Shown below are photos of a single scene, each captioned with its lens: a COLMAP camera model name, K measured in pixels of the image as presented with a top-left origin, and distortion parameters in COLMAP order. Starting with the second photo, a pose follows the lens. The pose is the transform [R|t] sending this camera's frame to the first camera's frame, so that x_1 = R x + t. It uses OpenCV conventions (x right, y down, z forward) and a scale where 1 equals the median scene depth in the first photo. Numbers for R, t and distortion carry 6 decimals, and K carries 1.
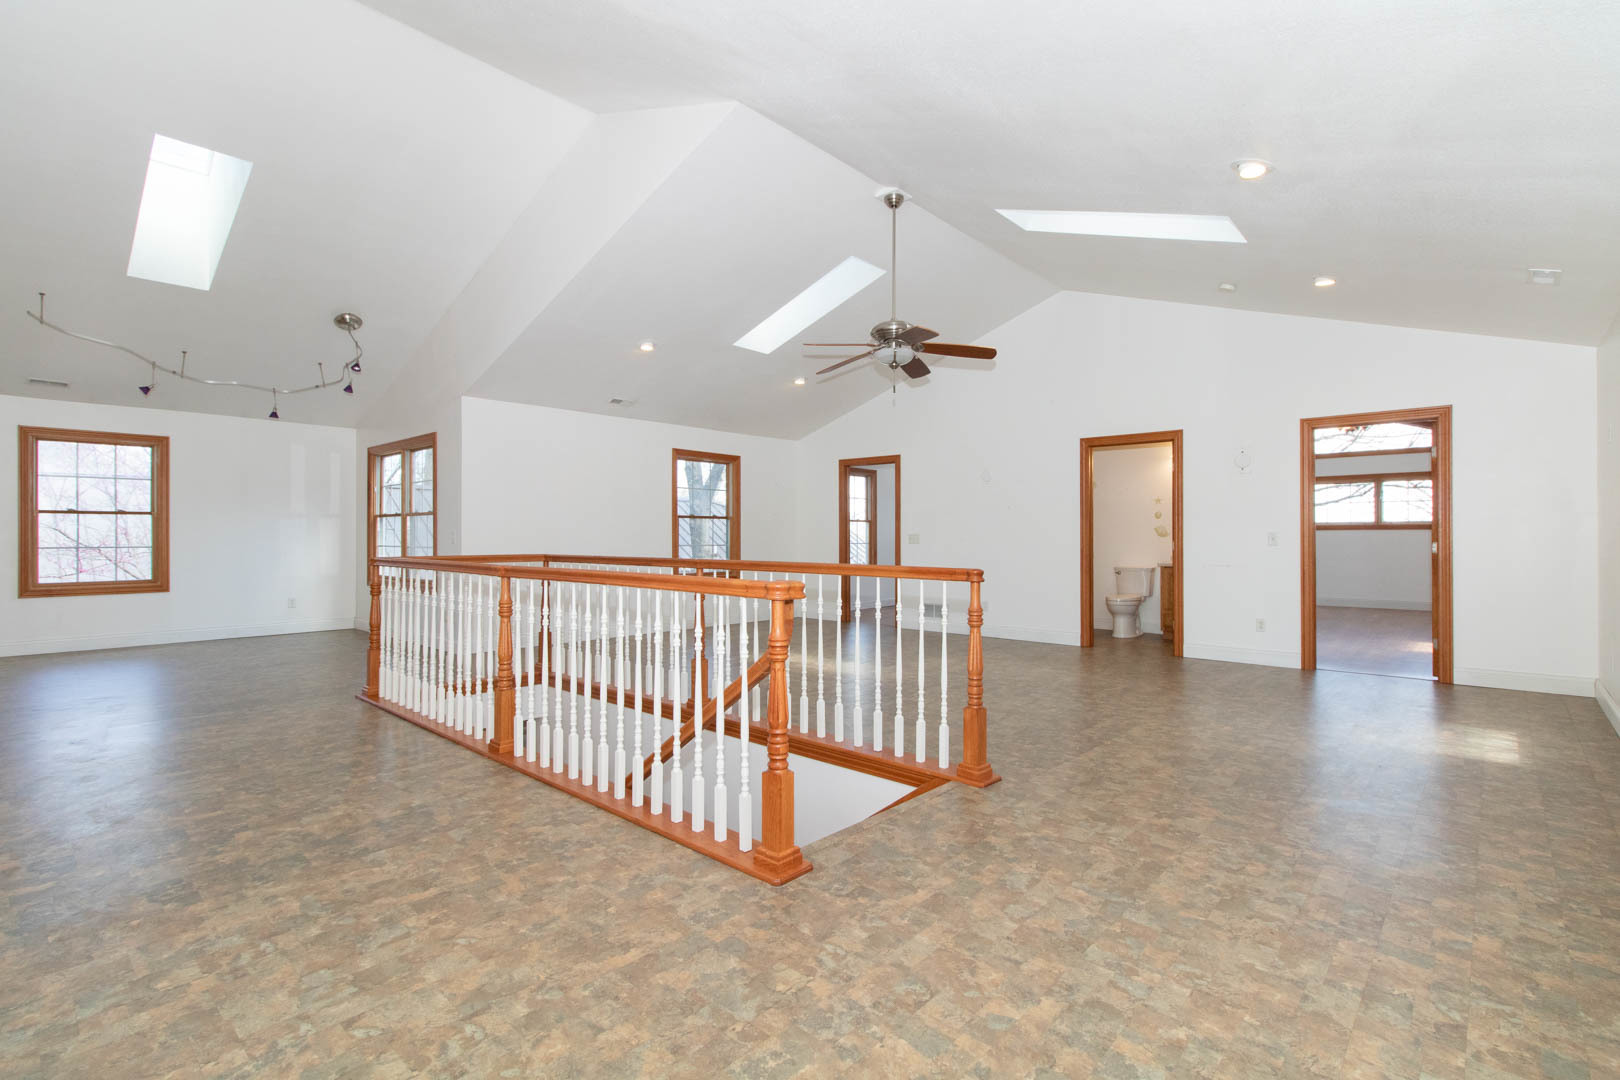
lens RADIAL K [[749.1, 0, 817.7], [0, 749.1, 532.4], [0, 0, 1]] dist [0.000394, -0.000140]
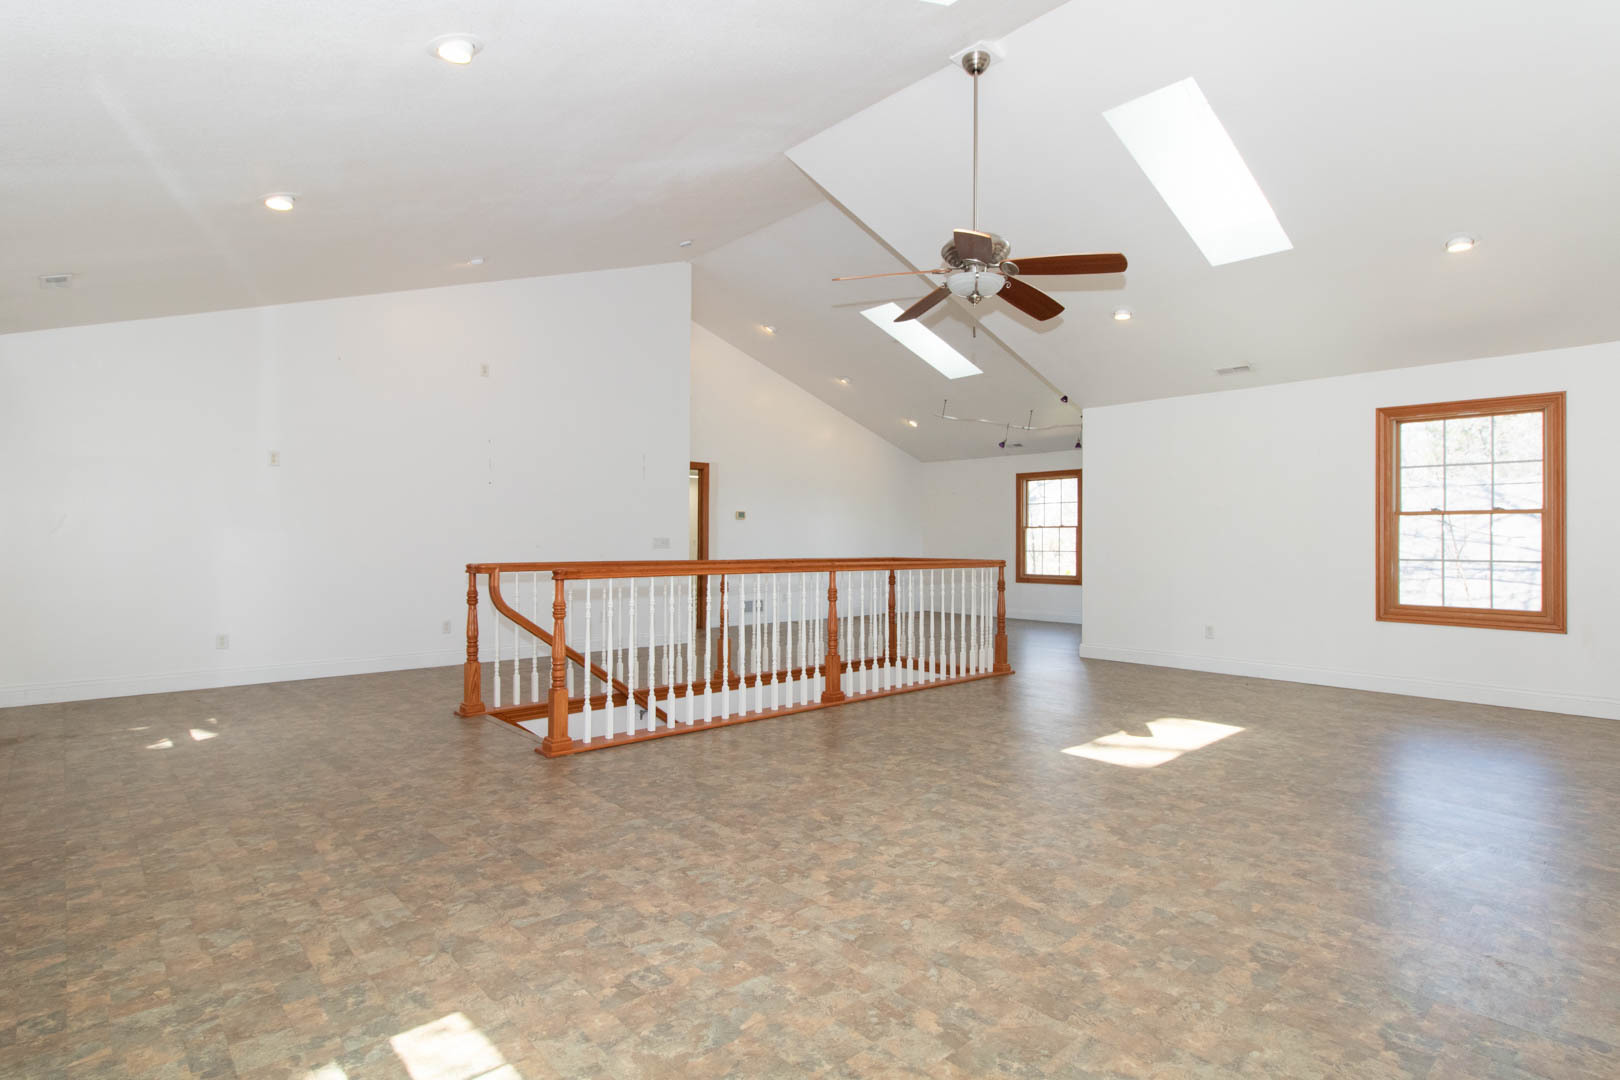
lens RADIAL K [[826.5, 0, 835.8], [0, 826.5, 543.1], [0, 0, 1]] dist [0.001755, -0.001302]
pose [[-0.082801, 0.000121, -0.996566, 1.373136], [0.002279, 0.999997, -0.000068, 0.007097], [0.996563, -0.002277, -0.082801, 1.453655]]
